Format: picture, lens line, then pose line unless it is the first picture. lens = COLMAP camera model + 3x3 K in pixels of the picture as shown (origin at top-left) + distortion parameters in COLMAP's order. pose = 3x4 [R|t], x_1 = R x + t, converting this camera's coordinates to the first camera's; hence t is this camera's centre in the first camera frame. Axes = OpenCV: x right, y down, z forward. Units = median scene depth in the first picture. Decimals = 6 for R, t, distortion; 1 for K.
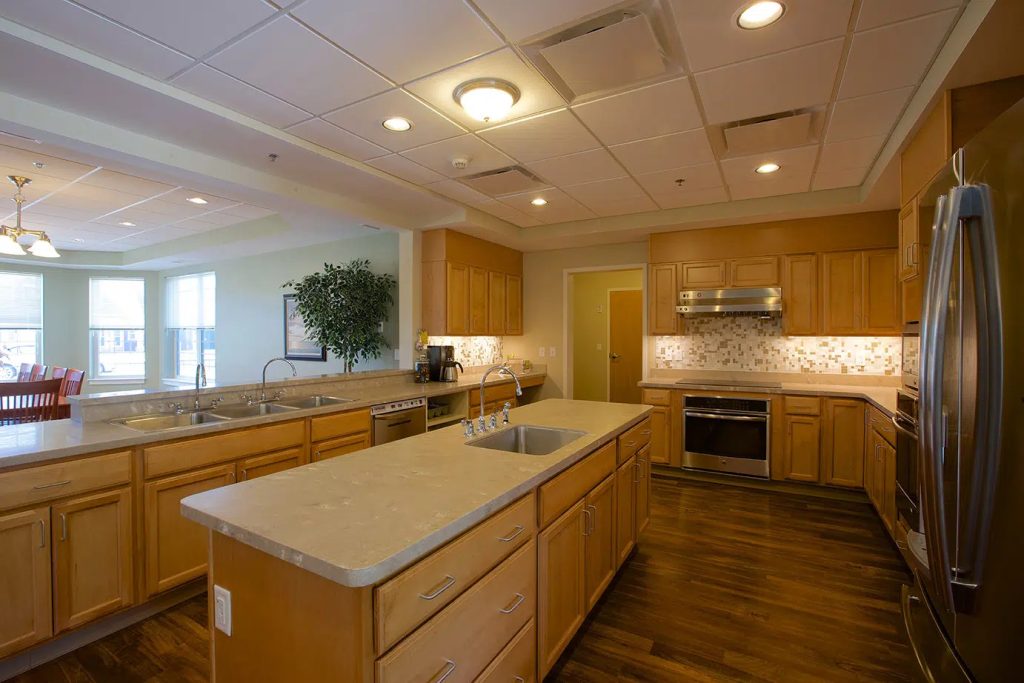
lens RADIAL K [[451.2, 0, 512.0], [0, 451.2, 341.5], [0, 0, 1]] dist [-0.000635, 0.000007]
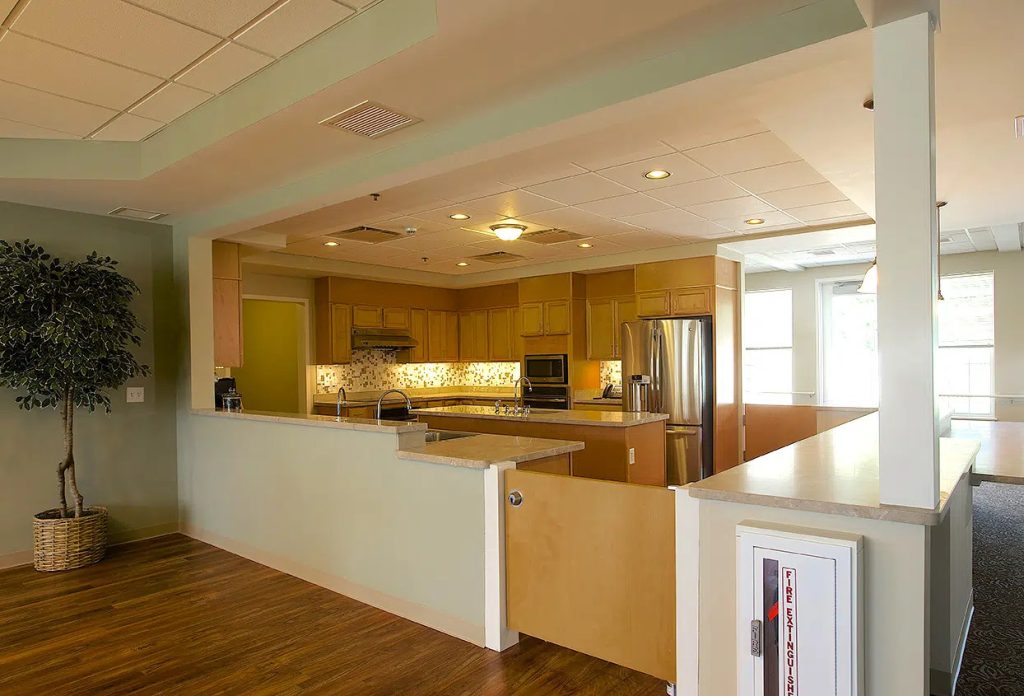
lens RADIAL K [[641.5, 0, 514.9], [0, 641.5, 366.4], [0, 0, 1]] dist [-0.000066, -0.000133]
pose [[0.173433, -0.009709, 0.984798, -1.283932], [0.029509, 0.999554, 0.004658, -0.001930], [-0.984404, 0.028253, 0.173642, 0.274606]]
